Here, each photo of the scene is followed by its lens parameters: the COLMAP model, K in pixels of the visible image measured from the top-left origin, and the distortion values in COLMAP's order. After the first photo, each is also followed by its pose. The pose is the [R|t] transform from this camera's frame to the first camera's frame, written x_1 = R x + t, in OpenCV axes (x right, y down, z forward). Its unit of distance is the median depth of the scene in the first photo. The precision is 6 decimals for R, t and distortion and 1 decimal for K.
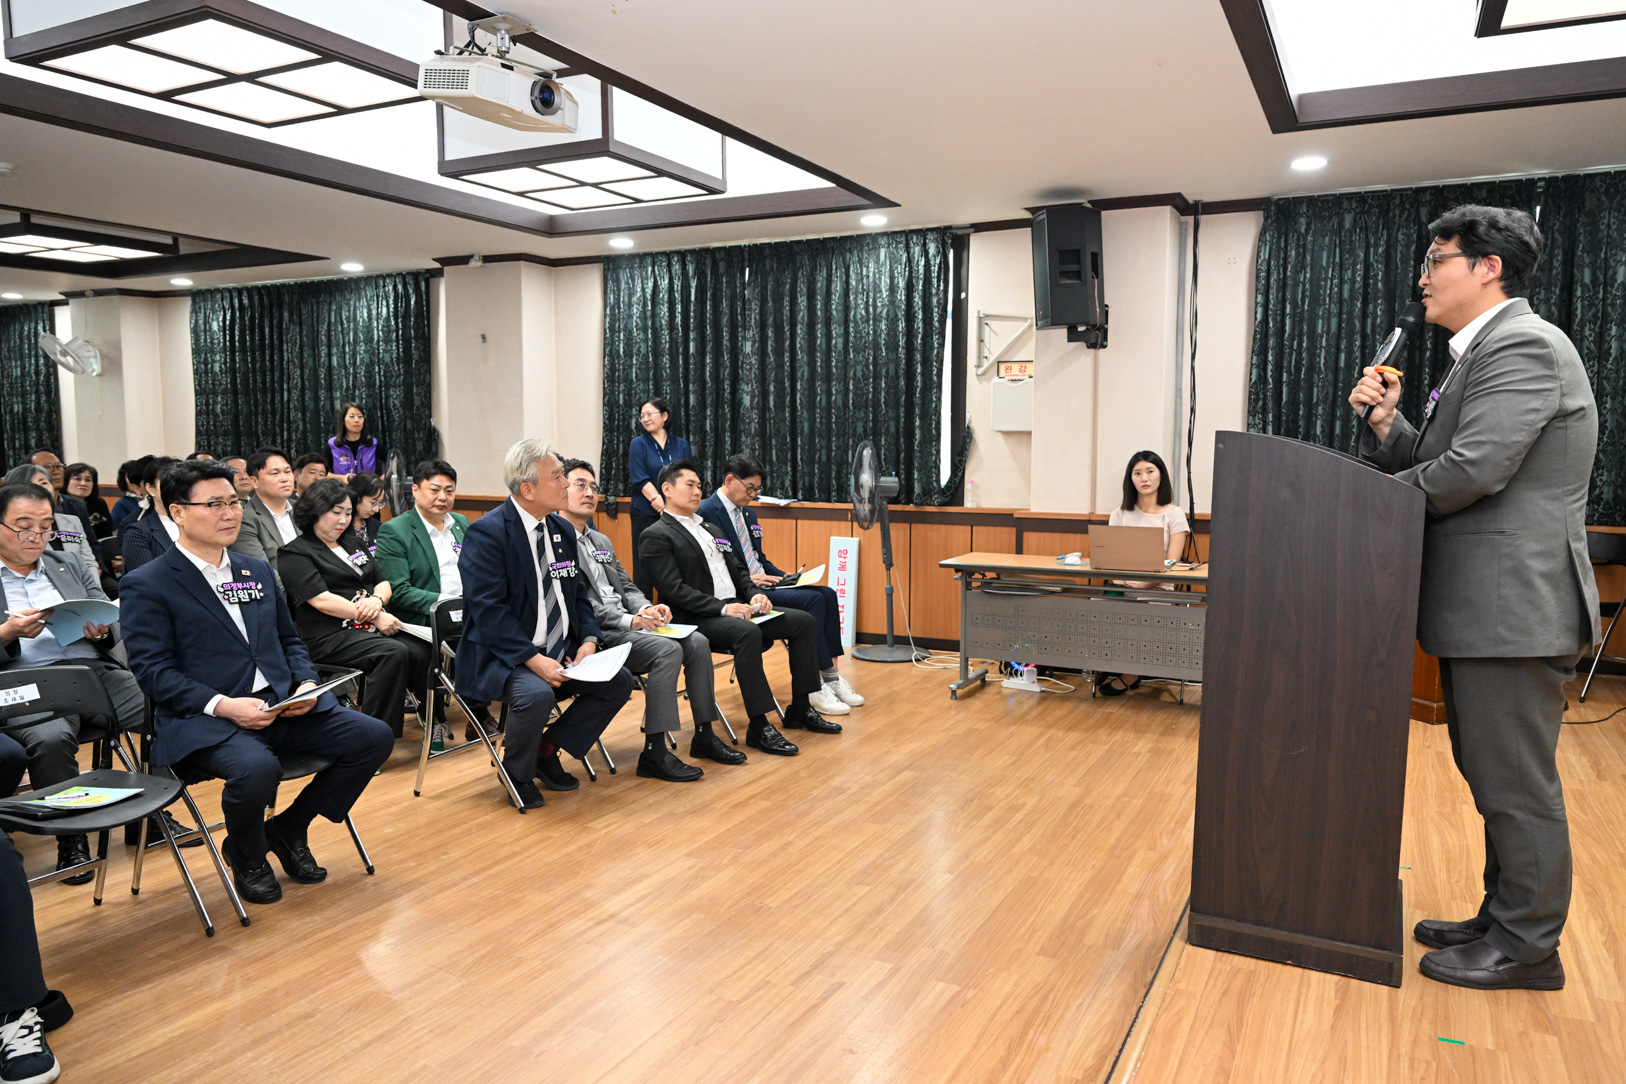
lens RADIAL K [[1159.5, 0, 813.0], [0, 1159.5, 542.0], [0, 0, 1]] dist [-0.036062, 0.000754]
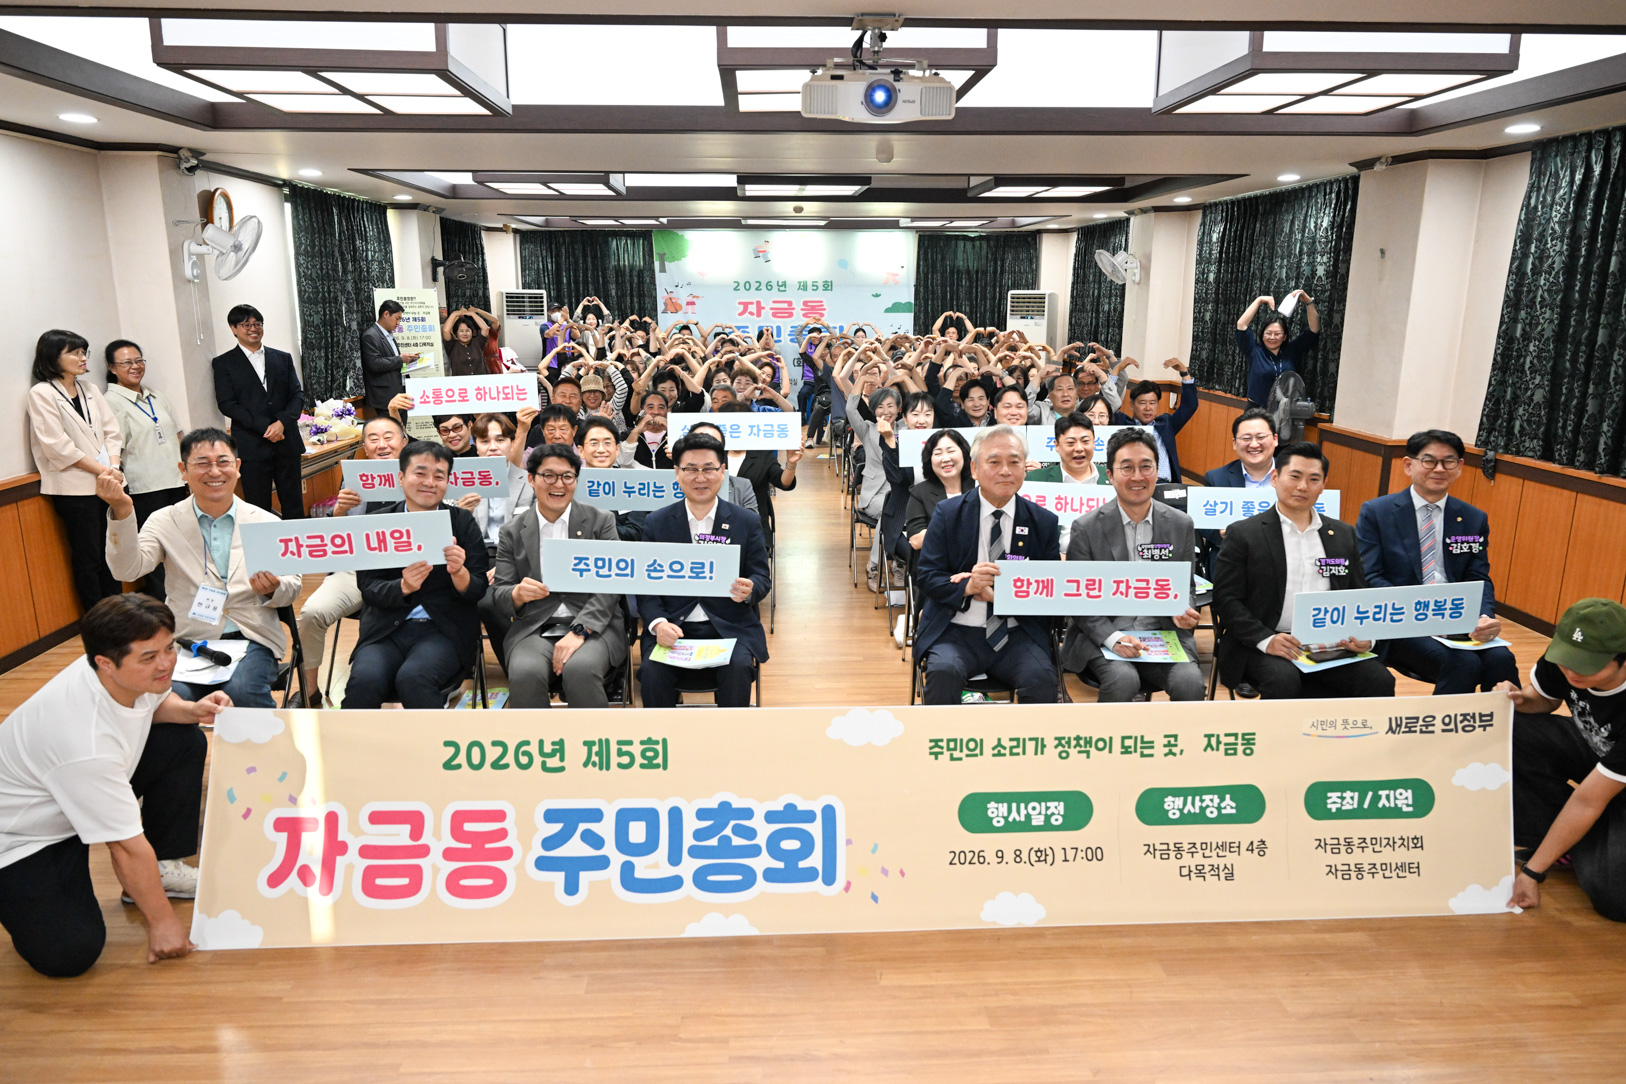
lens RADIAL K [[1087.8, 0, 810.3], [0, 1087.8, 506.0], [0, 0, 1]] dist [0.027379, 0.000404]
pose [[0.487714, 0.167295, -0.856824, 0.254017], [-0.080265, 0.985903, 0.146810, -0.075522], [0.869306, -0.002828, 0.494267, 0.210246]]
